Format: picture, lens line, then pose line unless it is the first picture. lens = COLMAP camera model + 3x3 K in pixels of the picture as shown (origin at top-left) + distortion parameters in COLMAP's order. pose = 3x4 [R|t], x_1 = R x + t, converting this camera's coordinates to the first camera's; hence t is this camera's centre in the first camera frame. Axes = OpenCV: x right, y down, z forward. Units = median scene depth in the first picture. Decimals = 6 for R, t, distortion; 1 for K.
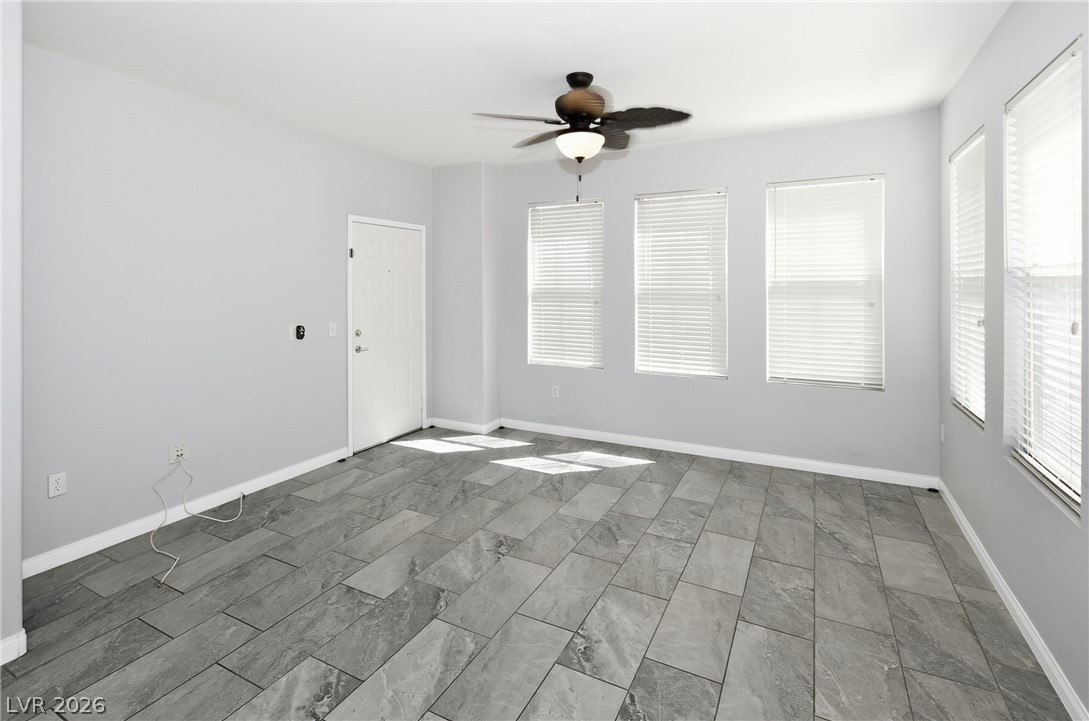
lens RADIAL K [[513.2, 0, 536.6], [0, 513.2, 358.7], [0, 0, 1]] dist [0.003580, -0.001020]
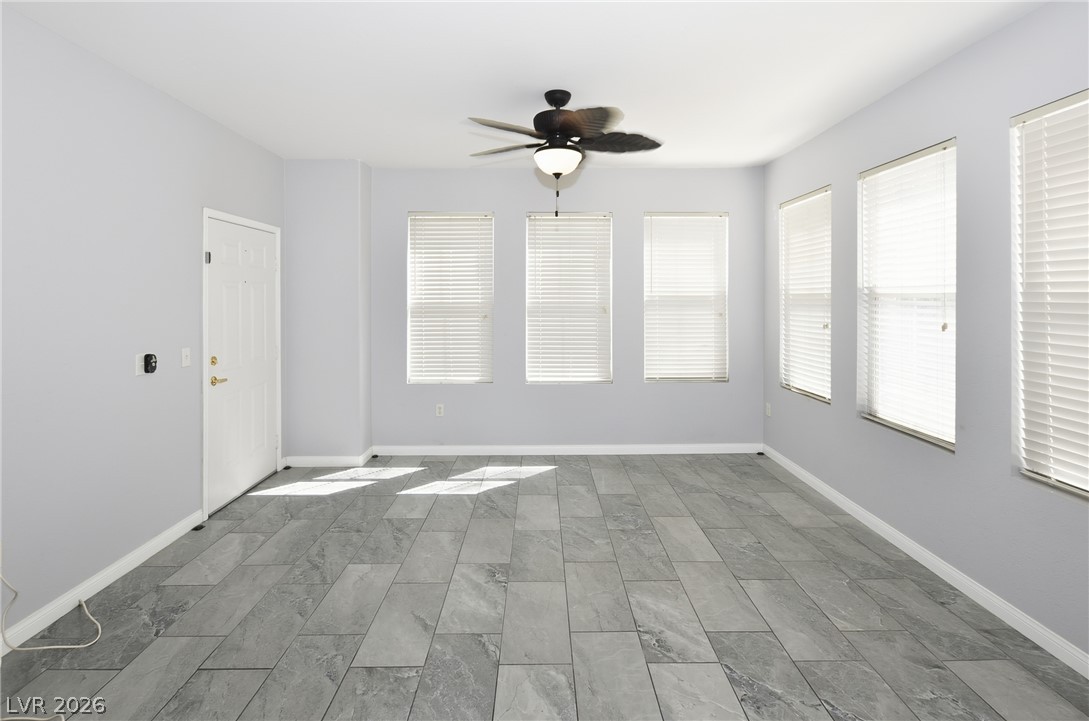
lens RADIAL K [[513.2, 0, 538.4], [0, 513.2, 365.4], [0, 0, 1]] dist [0.003580, -0.001020]
pose [[0.879626, -0.060934, 0.471747, -0.365180], [0.067407, 0.997720, 0.003185, -0.014493], [-0.470866, 0.028997, 0.881728, 0.103968]]
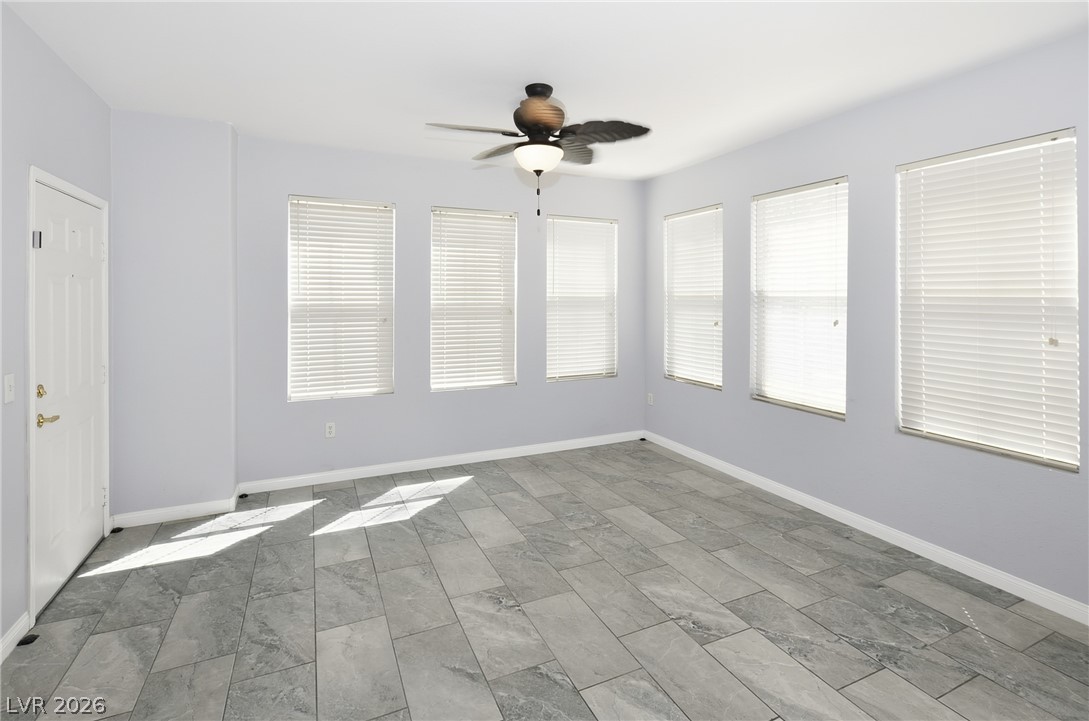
lens RADIAL K [[513.2, 0, 541.0], [0, 513.2, 366.7], [0, 0, 1]] dist [0.003580, -0.001020]
pose [[0.602109, -0.102967, 0.791747, -0.586192], [0.111766, 0.992755, 0.044112, -0.051126], [-0.790552, 0.061930, 0.609255, 0.340405]]
